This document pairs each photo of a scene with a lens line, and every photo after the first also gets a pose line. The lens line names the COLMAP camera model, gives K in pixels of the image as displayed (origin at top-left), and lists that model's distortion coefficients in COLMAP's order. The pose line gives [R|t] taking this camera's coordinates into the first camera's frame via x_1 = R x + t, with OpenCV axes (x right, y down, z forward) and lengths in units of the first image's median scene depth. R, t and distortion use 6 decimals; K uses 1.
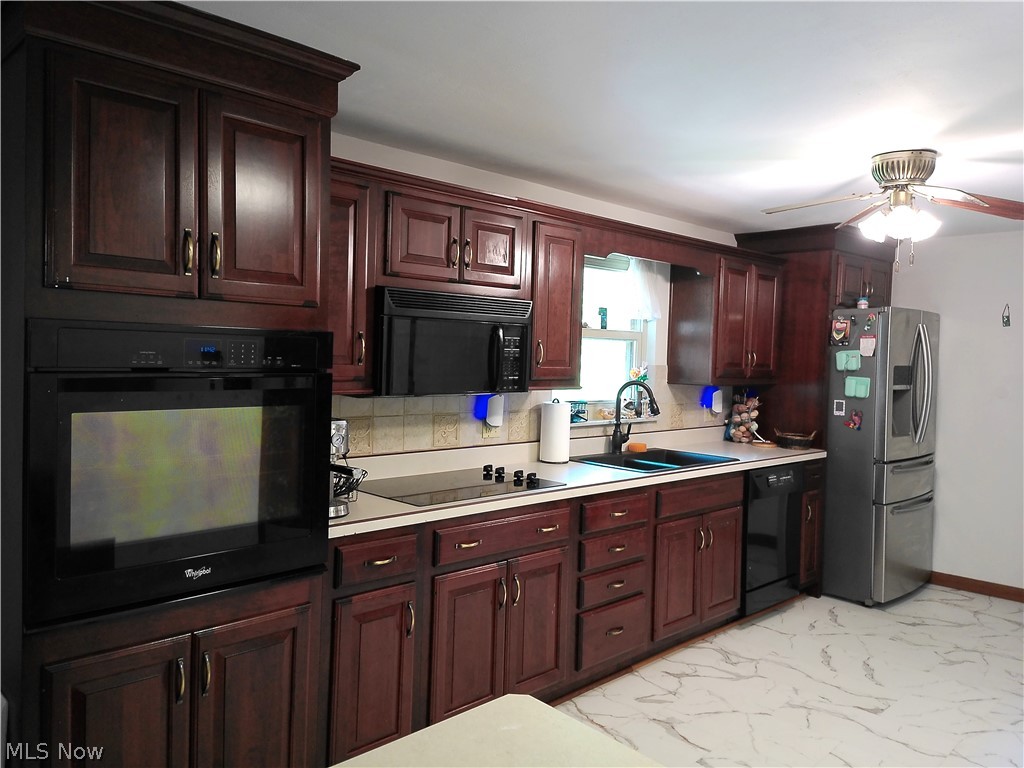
lens RADIAL K [[768.6, 0, 506.3], [0, 768.6, 384.0], [0, 0, 1]] dist [0.029718, -0.003102]
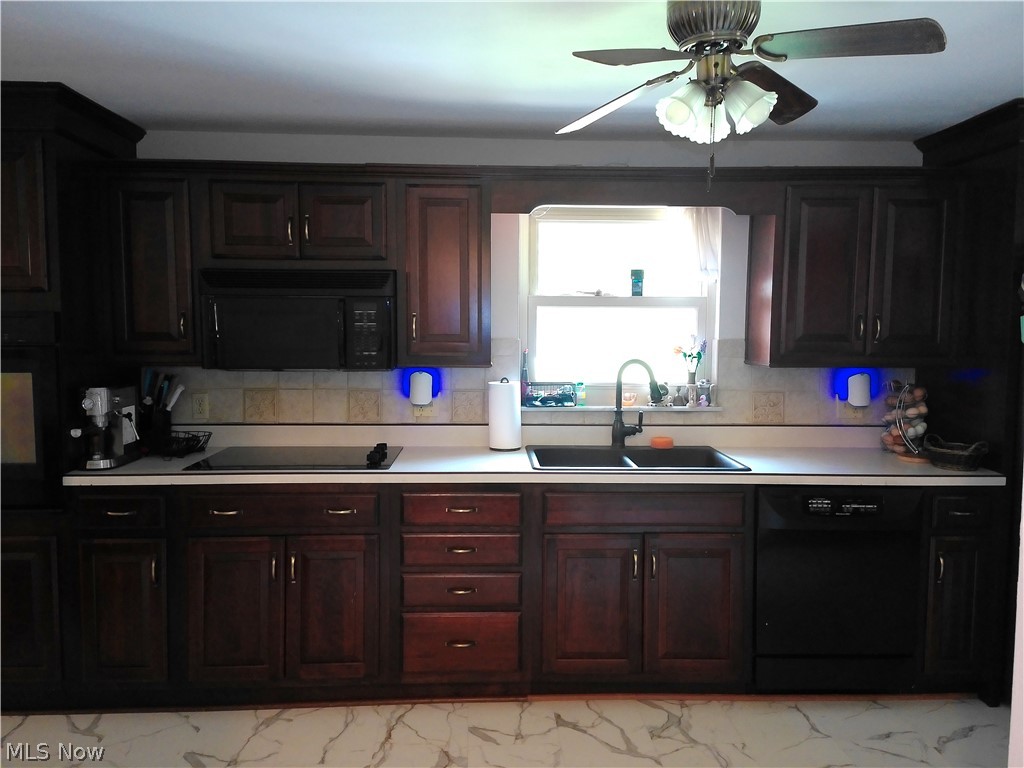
lens RADIAL K [[768.6, 0, 508.5], [0, 768.6, 382.2], [0, 0, 1]] dist [0.029718, -0.003102]
pose [[0.749262, 0.030390, -0.661576, 0.657022], [-0.013634, 0.999443, 0.030469, -0.003244], [0.662133, -0.013809, 0.749259, 0.336329]]
